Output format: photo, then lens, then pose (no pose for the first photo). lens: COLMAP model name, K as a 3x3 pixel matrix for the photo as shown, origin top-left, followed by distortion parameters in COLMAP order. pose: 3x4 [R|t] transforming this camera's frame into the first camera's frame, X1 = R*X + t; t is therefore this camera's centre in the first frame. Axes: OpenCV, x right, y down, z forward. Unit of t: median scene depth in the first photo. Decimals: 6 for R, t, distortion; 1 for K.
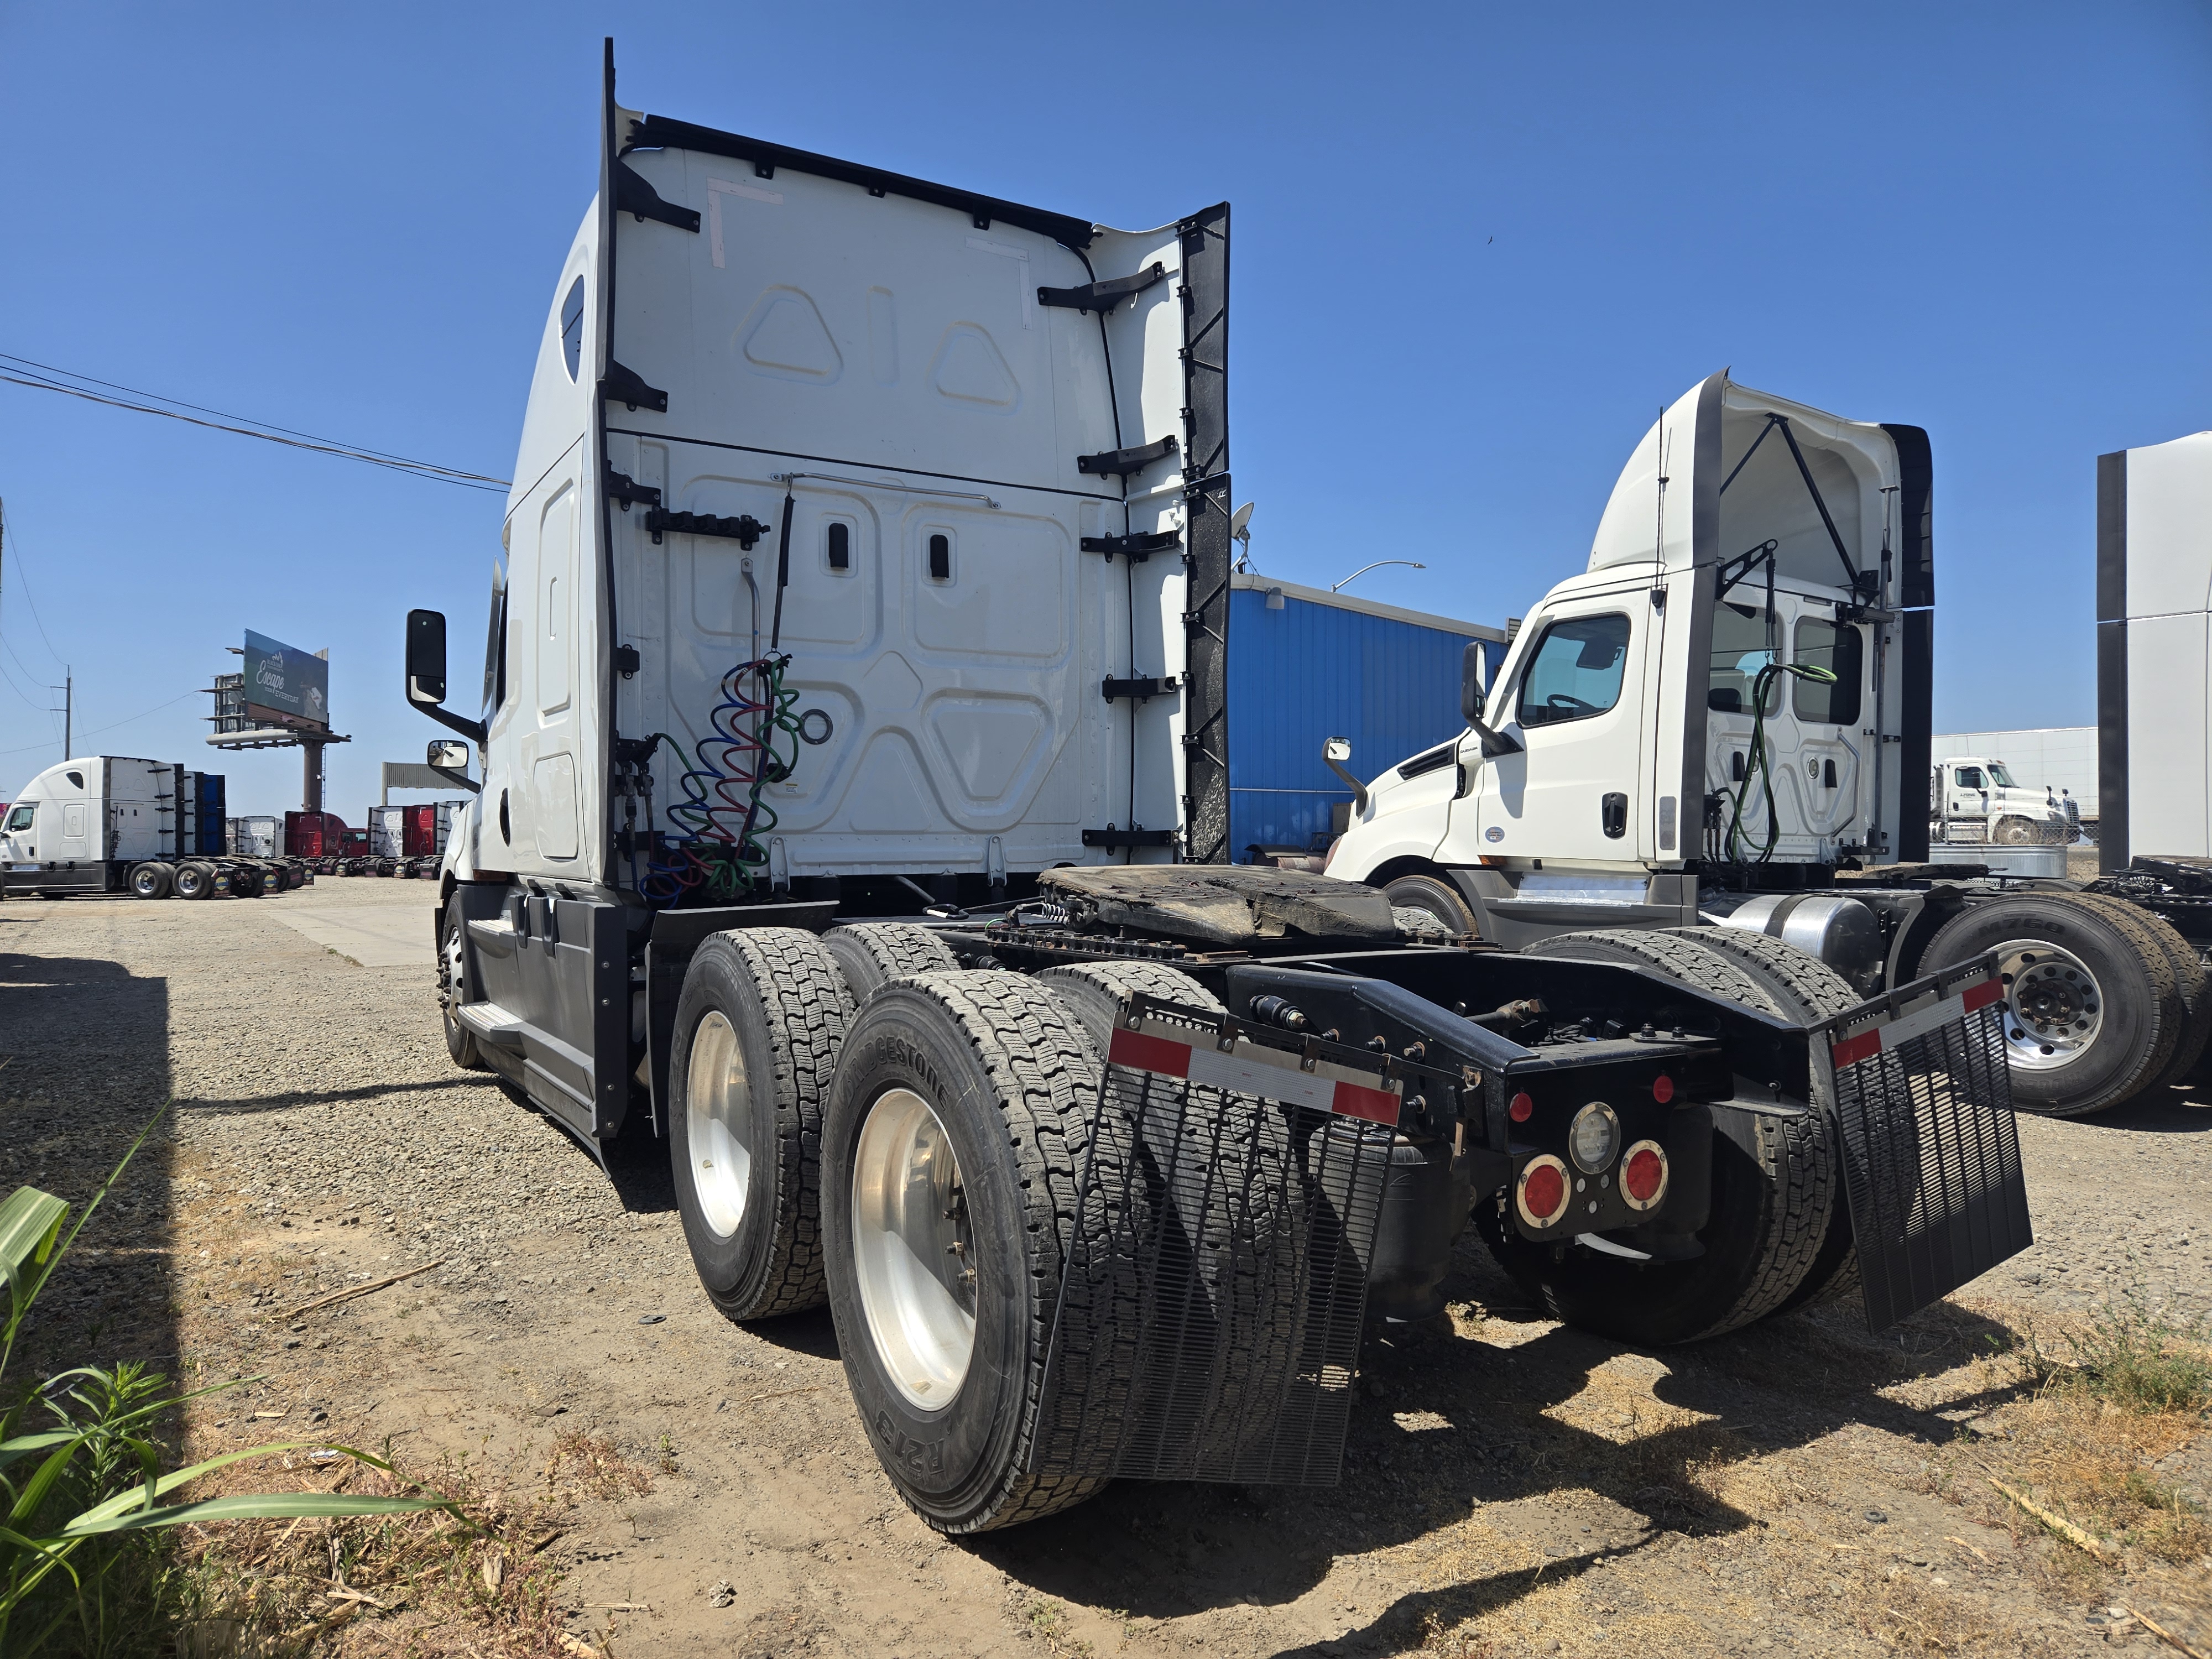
lens RADIAL K [[1483.0, 0, 1086.6], [0, 1483.0, 839.4], [0, 0, 1]] dist [0.071424, -0.040387]
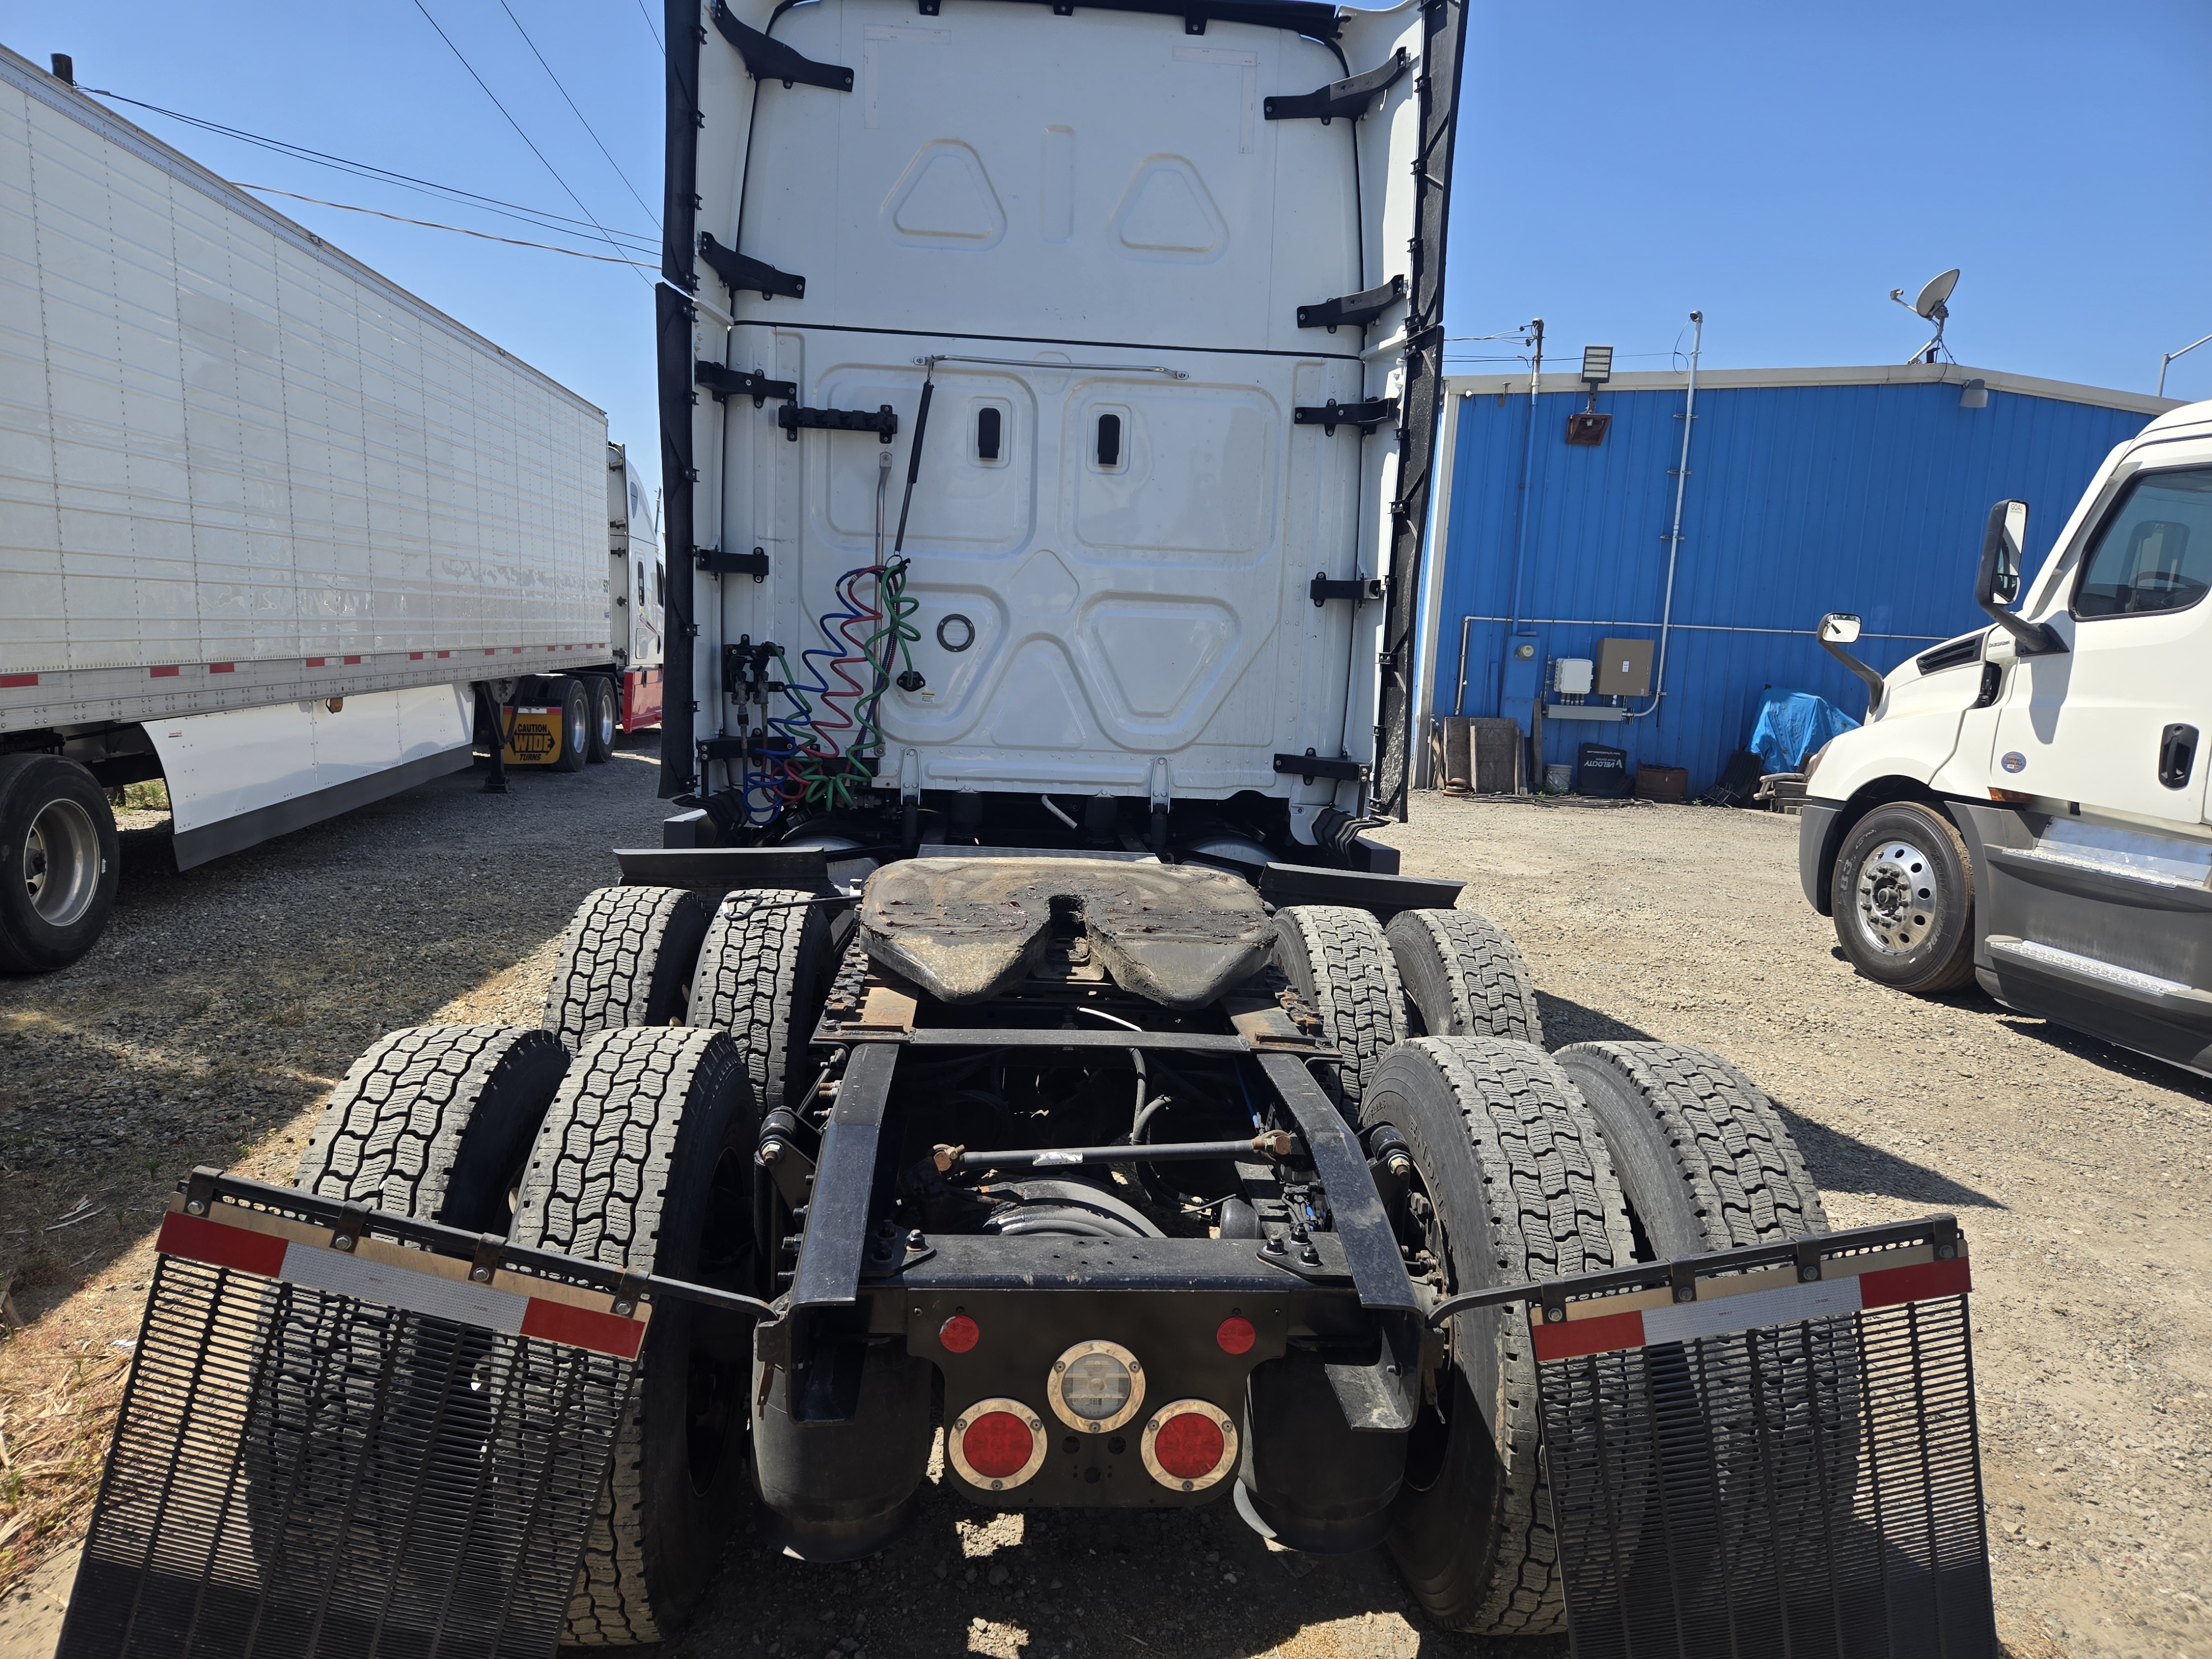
lens RADIAL K [[1483.0, 0, 1089.1], [0, 1483.0, 828.6], [0, 0, 1]] dist [0.071424, -0.040387]
pose [[0.892887, 0.101692, -0.438647, 0.291729], [-0.045370, 0.989524, 0.137051, -0.078923], [0.447989, -0.102470, 0.888147, 0.175498]]
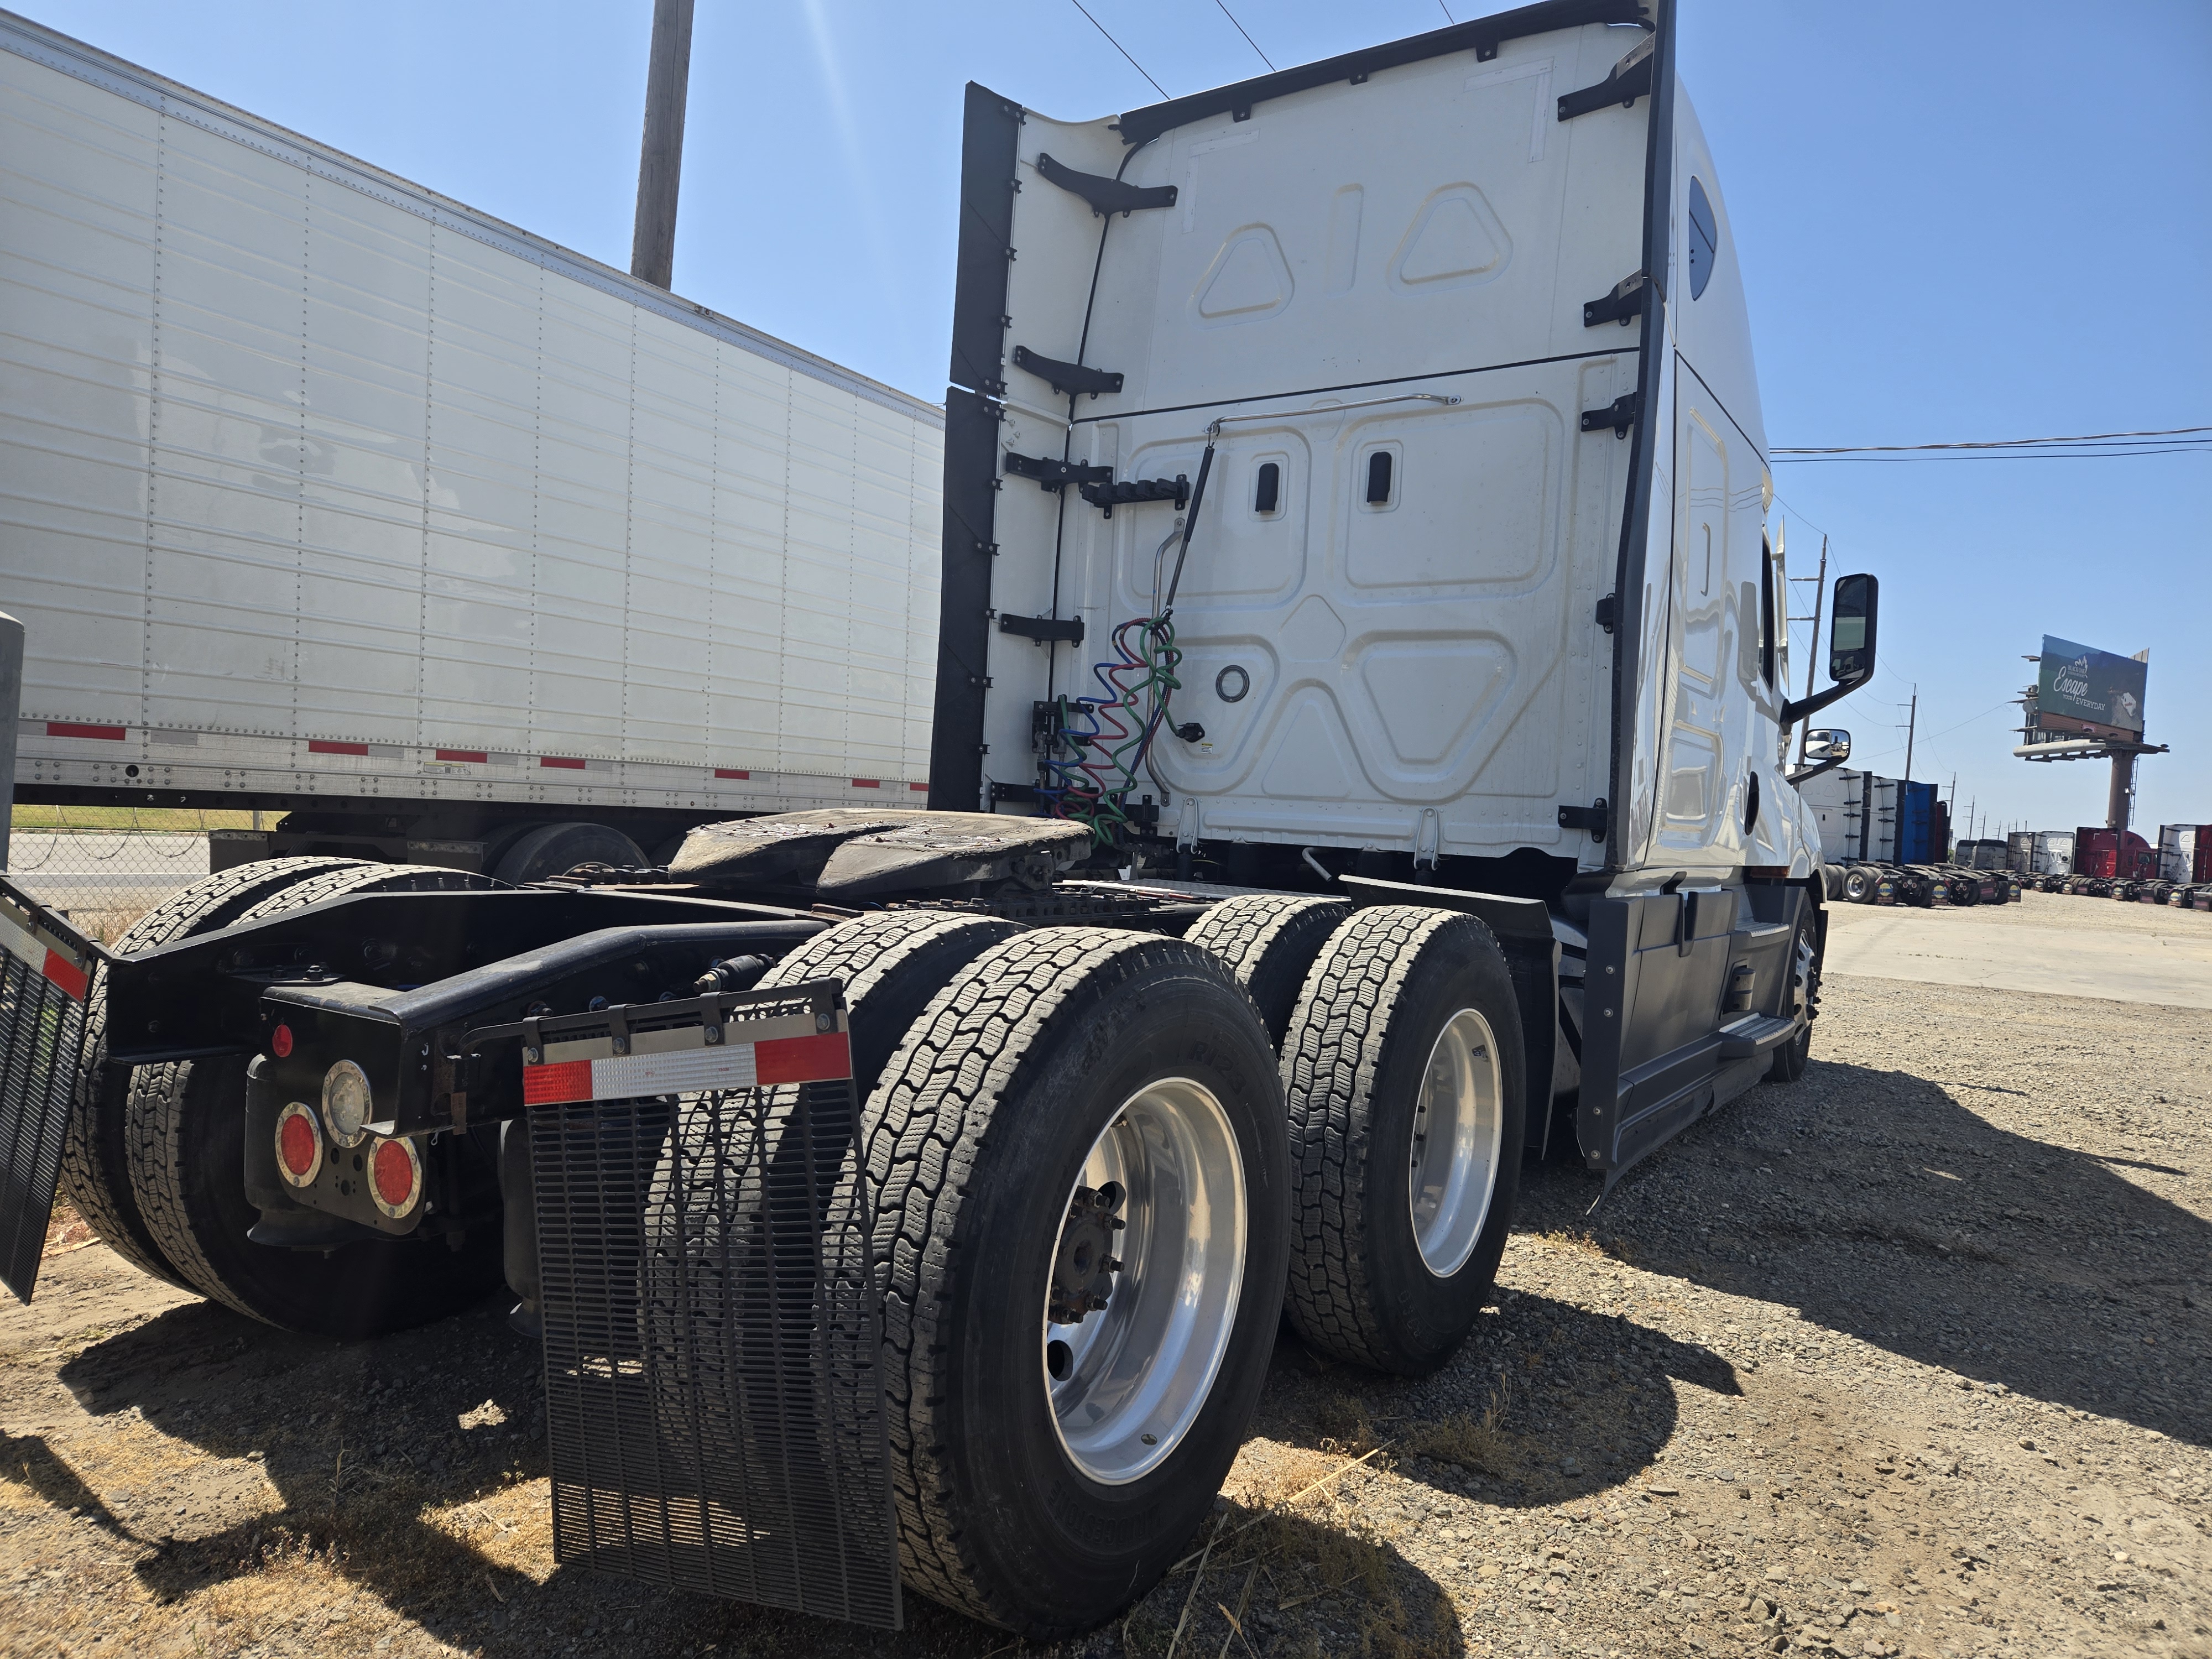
lens RADIAL K [[1483.0, 0, 1078.6], [0, 1483.0, 826.8], [0, 0, 1]] dist [0.071424, -0.040387]
pose [[0.433165, 0.037543, -0.900532, 0.581923], [-0.054463, 0.998397, 0.015426, 0.005838], [0.899667, 0.042363, 0.434516, 0.461932]]
